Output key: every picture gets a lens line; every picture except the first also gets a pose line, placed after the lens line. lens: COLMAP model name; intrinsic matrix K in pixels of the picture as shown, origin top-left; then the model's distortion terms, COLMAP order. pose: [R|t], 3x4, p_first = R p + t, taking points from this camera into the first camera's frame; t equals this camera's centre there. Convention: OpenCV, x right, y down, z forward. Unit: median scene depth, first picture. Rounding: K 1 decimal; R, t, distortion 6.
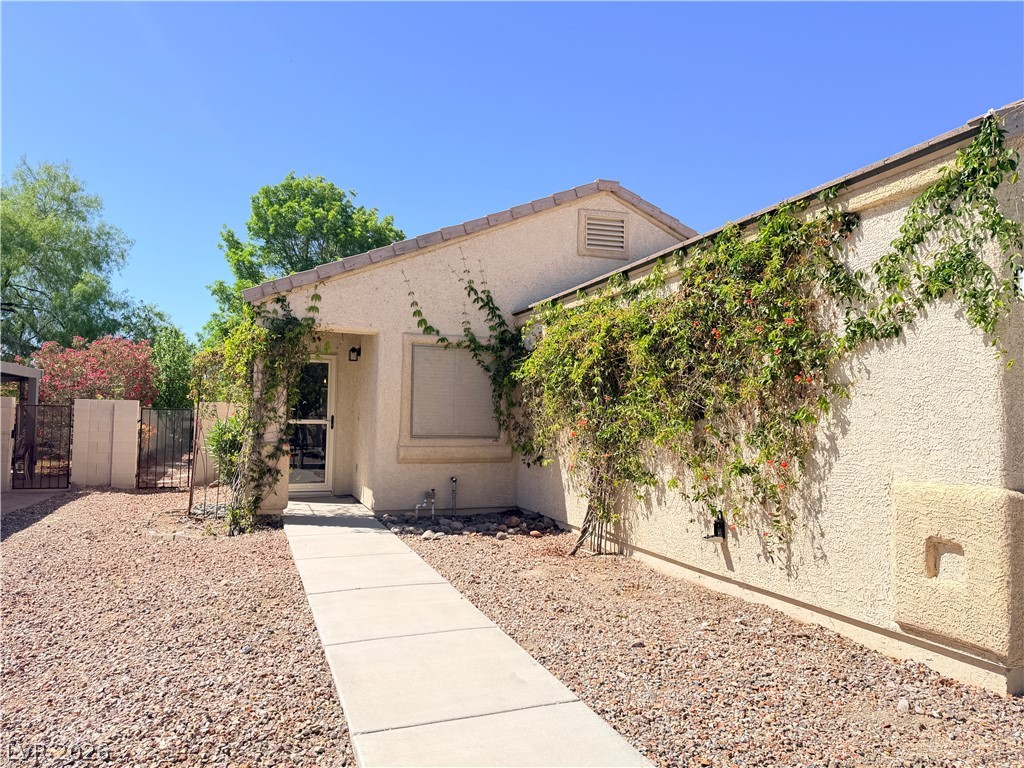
lens RADIAL K [[729.7, 0, 509.5], [0, 729.7, 381.7], [0, 0, 1]] dist [0.024678, -0.031632]
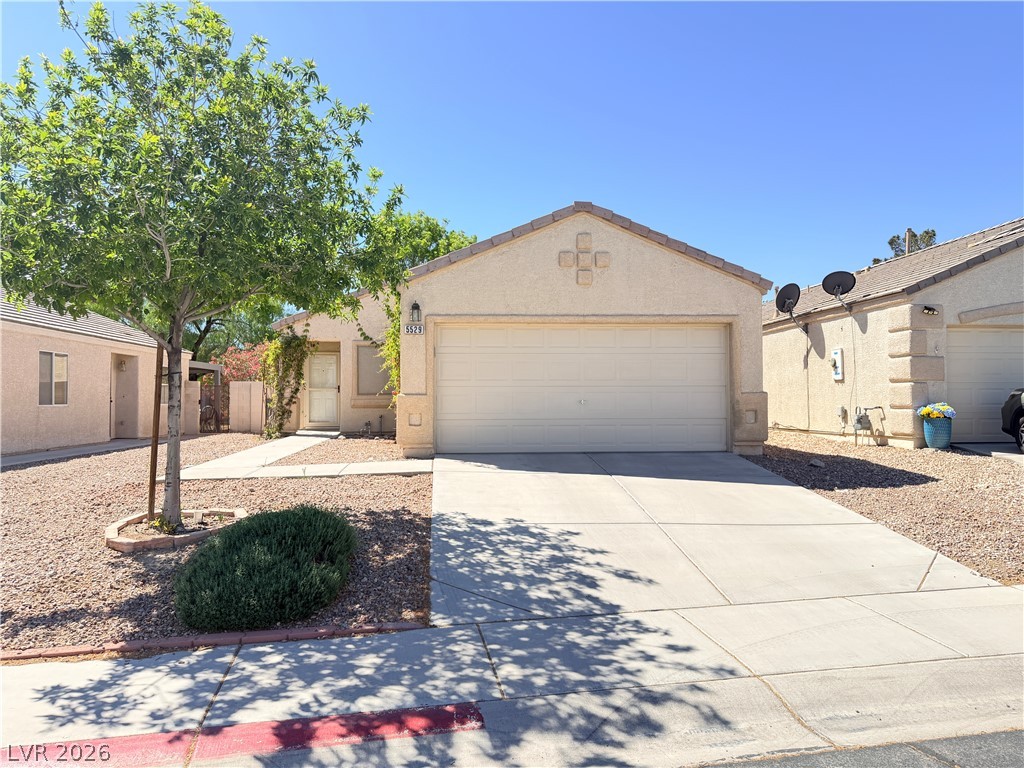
lens RADIAL K [[729.7, 0, 509.3], [0, 729.7, 383.1], [0, 0, 1]] dist [0.024678, -0.031632]
pose [[0.963765, -0.028059, -0.265272, 0.739339], [0.035173, 0.999137, 0.022105, 0.017346], [0.264423, -0.030635, 0.963920, -0.730785]]
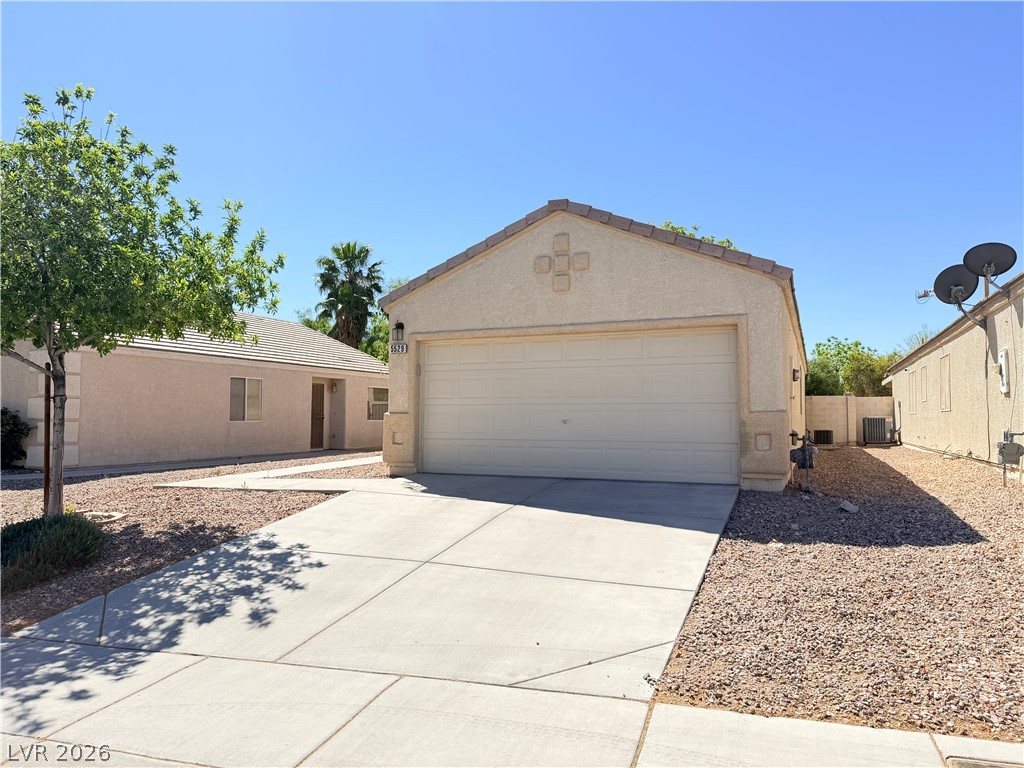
lens RADIAL K [[729.7, 0, 501.1], [0, 729.7, 380.5], [0, 0, 1]] dist [0.024678, -0.031632]
pose [[0.728346, -0.052787, -0.683173, 1.219092], [0.049122, 0.998485, -0.024781, 0.041246], [0.683447, -0.015510, 0.729836, -0.379818]]
